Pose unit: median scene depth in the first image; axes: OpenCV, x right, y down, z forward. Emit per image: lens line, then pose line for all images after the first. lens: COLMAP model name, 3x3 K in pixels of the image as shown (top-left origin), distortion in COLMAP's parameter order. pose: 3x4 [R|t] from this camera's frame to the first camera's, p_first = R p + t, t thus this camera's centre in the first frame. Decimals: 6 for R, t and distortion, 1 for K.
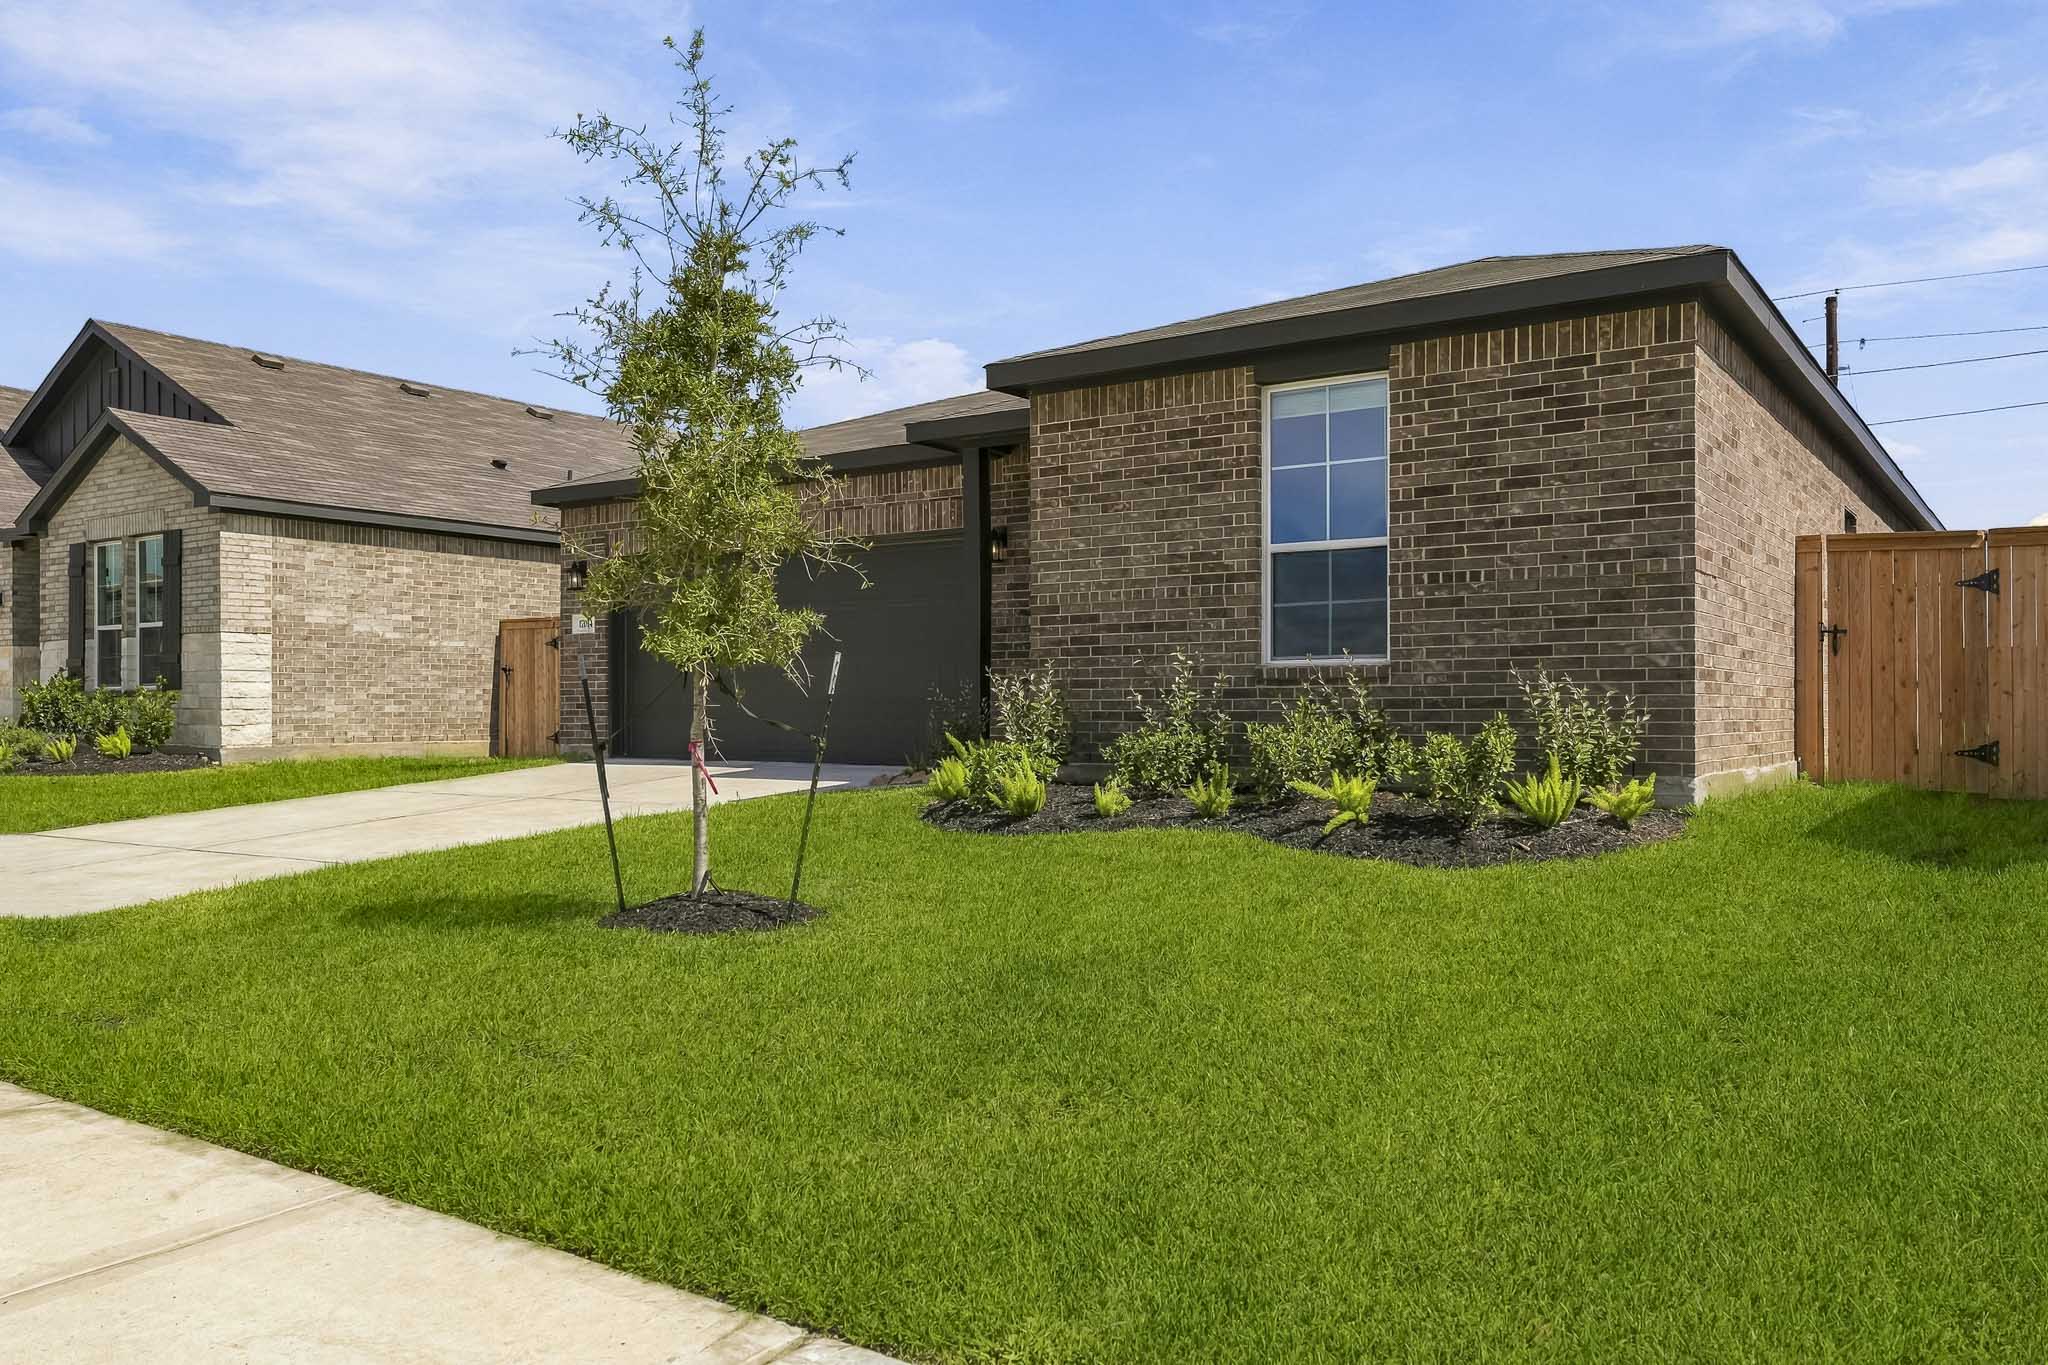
lens RADIAL K [[1530.9, 0, 1023.4], [0, 1530.9, 687.1], [0, 0, 1]] dist [0.000419, 0.000656]
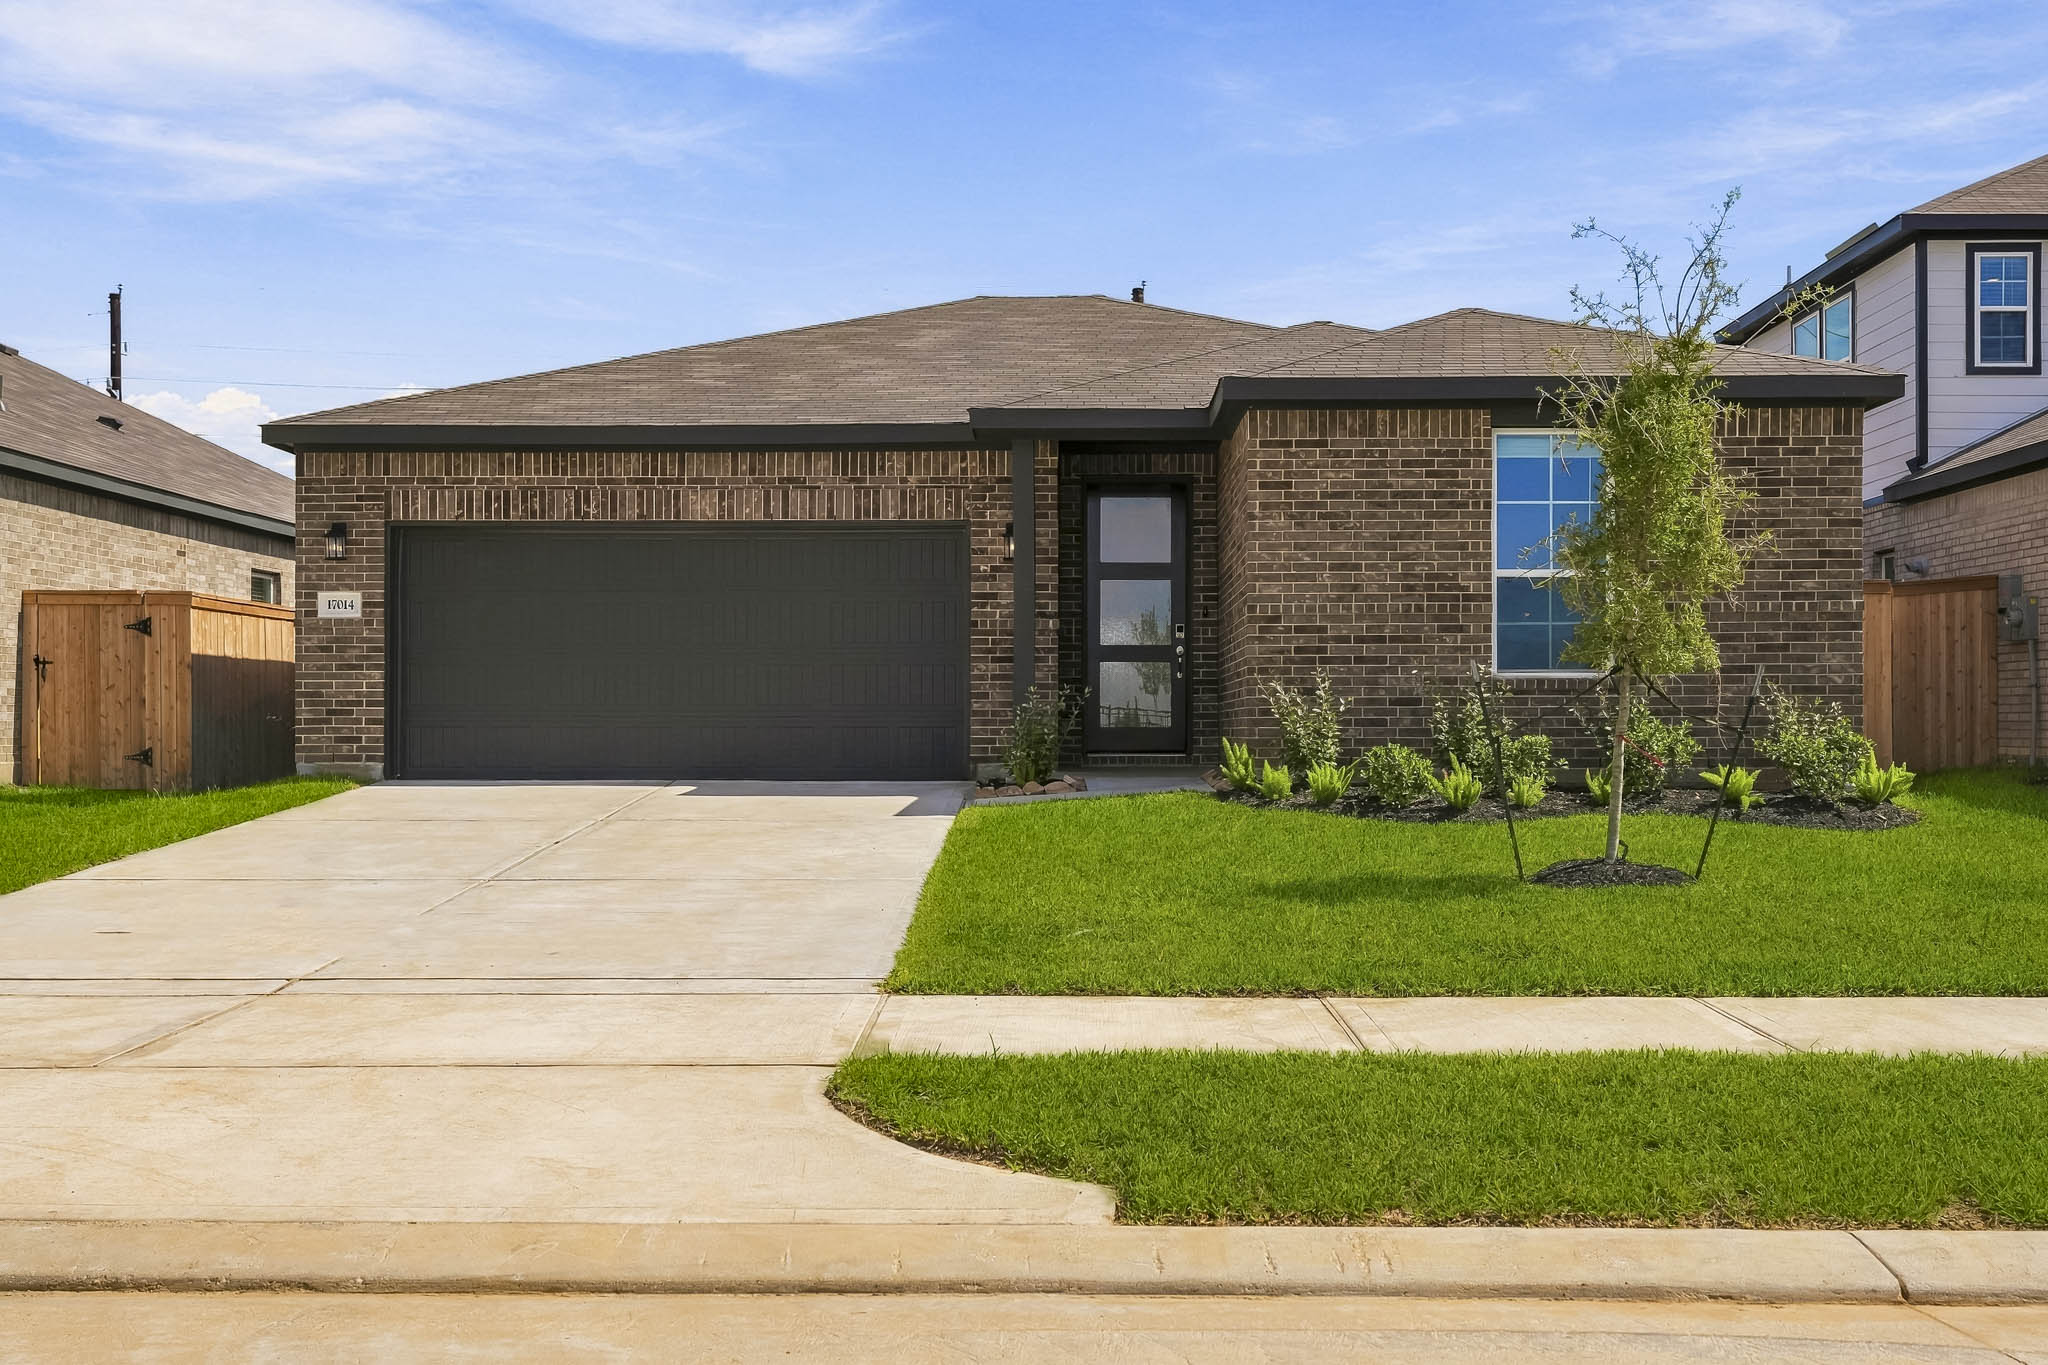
lens RADIAL K [[2054.4, 0, 1024.7], [0, 2054.4, 687.5], [0, 0, 1]] dist [-0.000676, 0.000000]
pose [[0.840490, 0.013685, 0.541655, -0.931897], [-0.009586, 0.999900, -0.010388, 0.012221], [-0.541743, 0.003539, 0.840537, -0.078568]]
